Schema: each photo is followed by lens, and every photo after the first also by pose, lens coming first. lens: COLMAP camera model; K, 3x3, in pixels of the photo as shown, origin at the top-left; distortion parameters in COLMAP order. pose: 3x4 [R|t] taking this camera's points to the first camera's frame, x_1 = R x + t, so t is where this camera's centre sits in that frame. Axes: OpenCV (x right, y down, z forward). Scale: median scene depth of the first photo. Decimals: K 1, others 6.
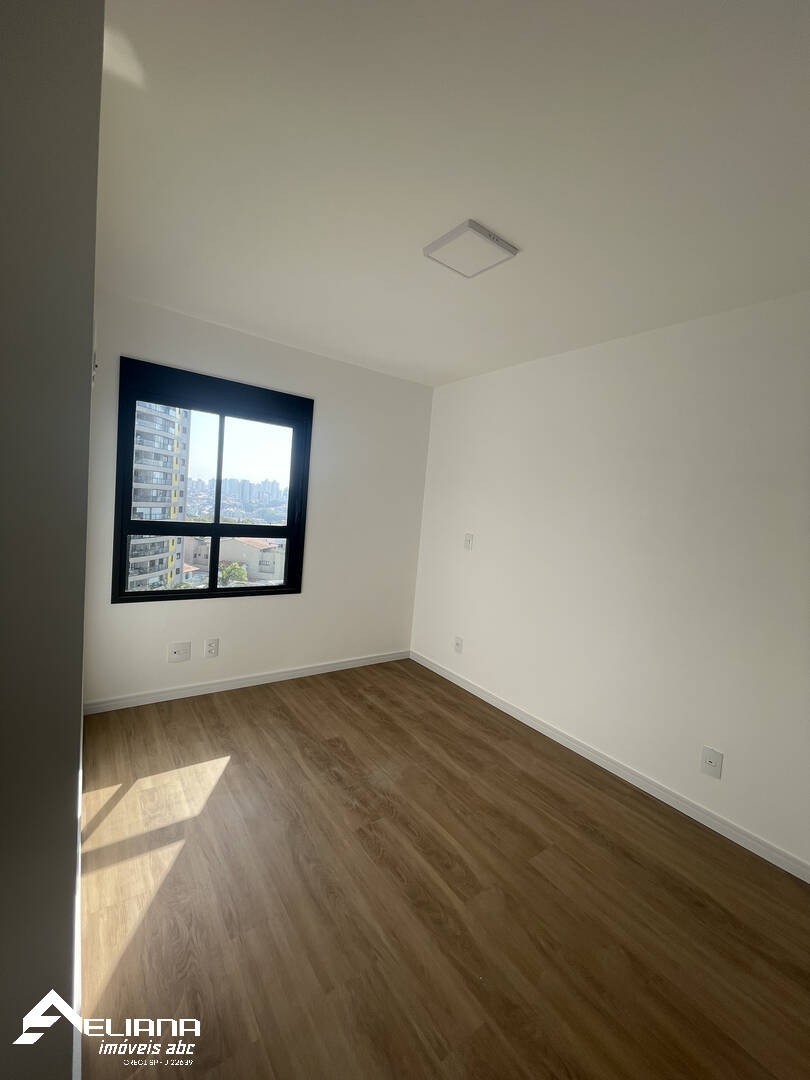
lens RADIAL K [[438.5, 0, 407.4], [0, 438.5, 536.1], [0, 0, 1]] dist [-0.002296, 0.000541]
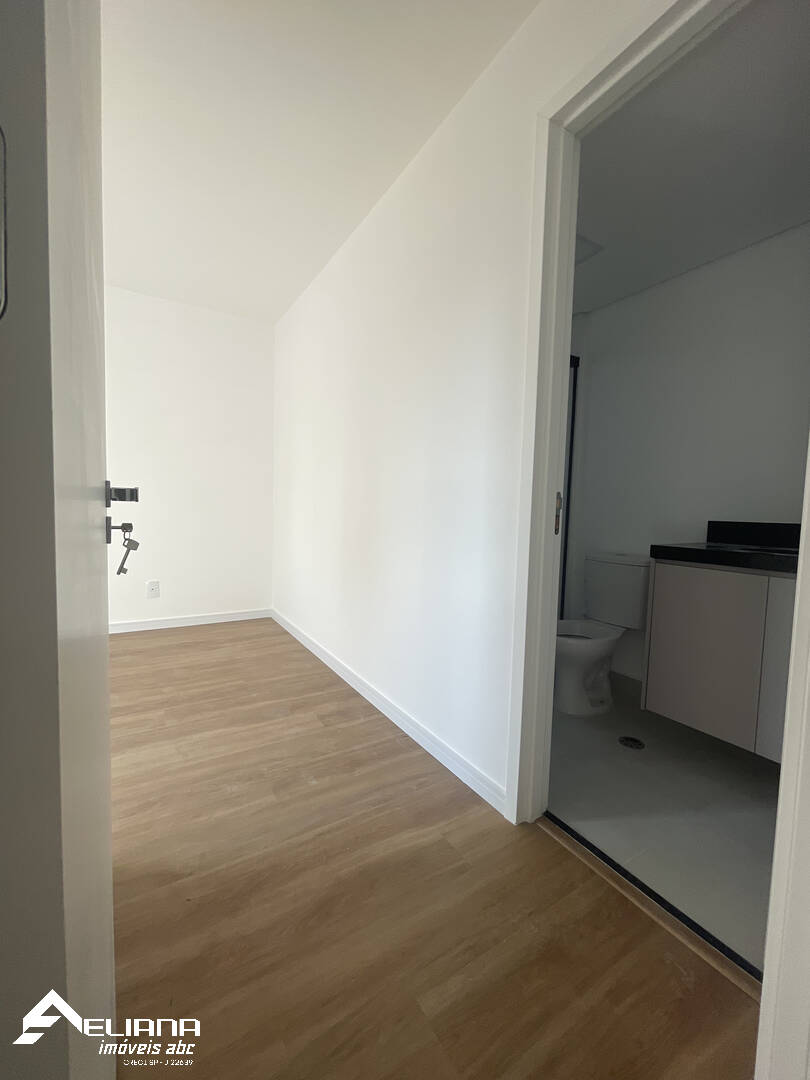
lens RADIAL K [[438.5, 0, 407.4], [0, 438.5, 536.1], [0, 0, 1]] dist [-0.002296, 0.000541]
pose [[0.081122, -0.138348, 0.987056, -0.797422], [0.048406, 0.989698, 0.134740, 0.163681], [-0.995528, 0.036849, 0.086983, -0.058666]]
